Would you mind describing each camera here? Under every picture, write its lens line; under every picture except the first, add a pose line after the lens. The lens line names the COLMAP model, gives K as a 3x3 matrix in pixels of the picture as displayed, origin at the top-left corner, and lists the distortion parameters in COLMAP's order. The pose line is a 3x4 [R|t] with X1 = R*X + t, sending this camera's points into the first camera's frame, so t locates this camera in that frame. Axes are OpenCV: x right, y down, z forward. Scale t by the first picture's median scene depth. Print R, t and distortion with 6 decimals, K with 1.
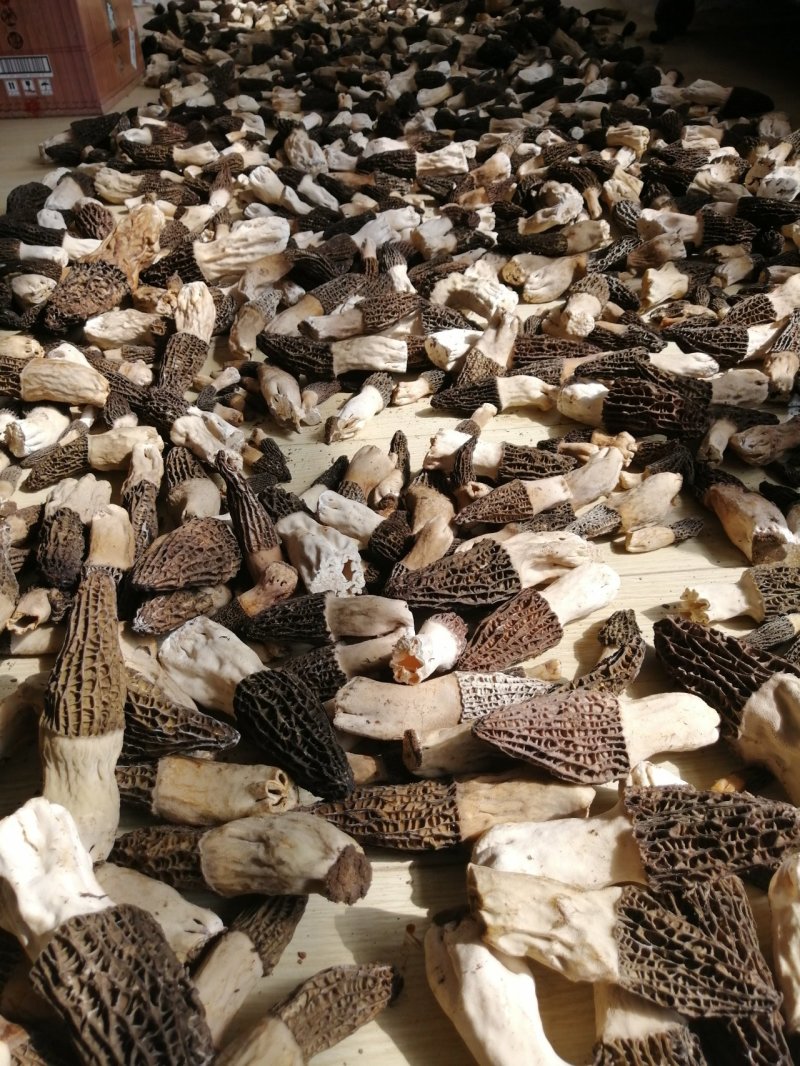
lens RADIAL K [[857.7, 0, 400.0], [0, 857.7, 533.0], [0, 0, 1]] dist [-0.028378, 0.072703]
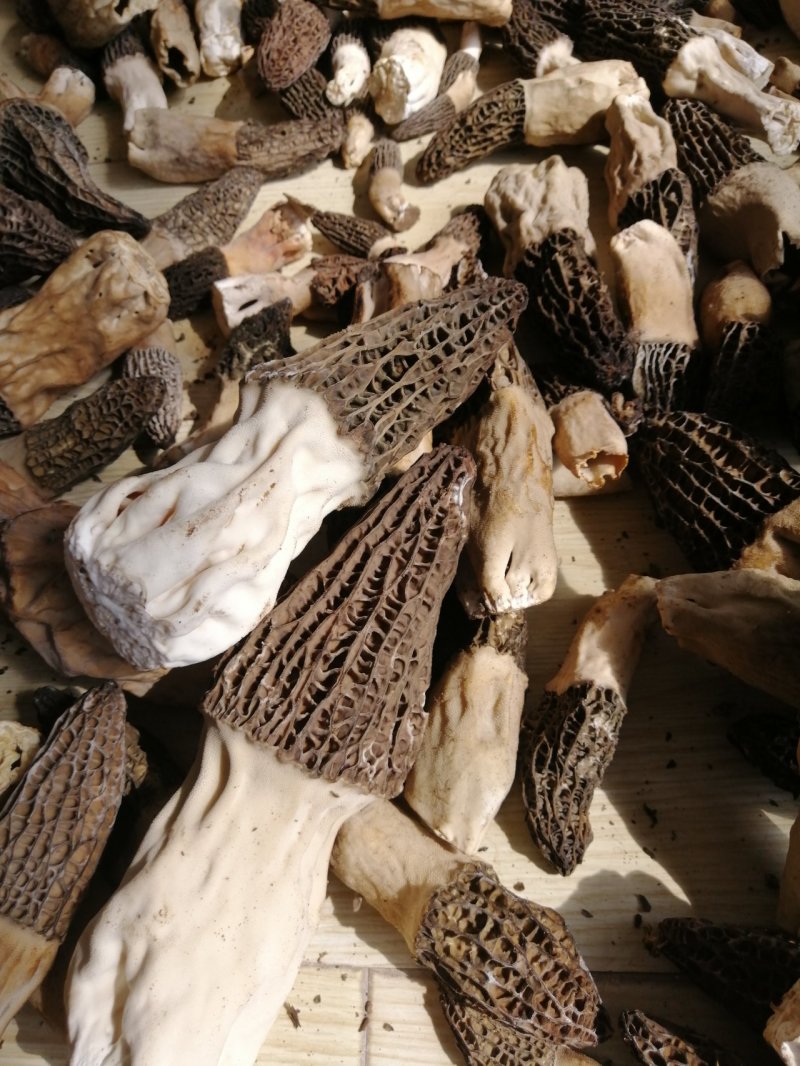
lens RADIAL K [[857.7, 0, 400.0], [0, 857.7, 533.0], [0, 0, 1]] dist [-0.028378, 0.072703]
pose [[0.993349, 0.033284, -0.110230, -0.272729], [0.011054, 0.925327, 0.379010, -0.037202], [0.114614, -0.377708, 0.918804, 0.243750]]
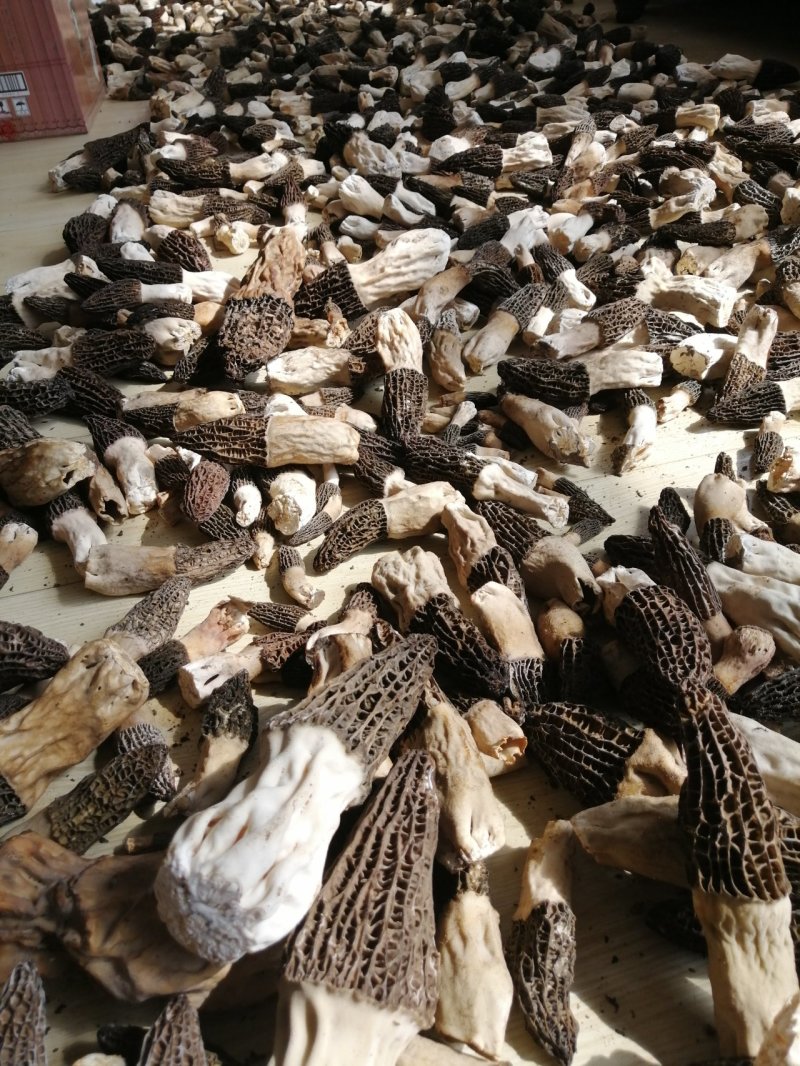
lens RADIAL K [[857.7, 0, 400.0], [0, 857.7, 533.0], [0, 0, 1]] dist [-0.028378, 0.072703]
pose [[0.984202, -0.127085, 0.123273, -0.332682], [0.126697, 0.991880, 0.011017, -0.065133], [-0.123672, 0.004775, 0.992312, 0.109238]]
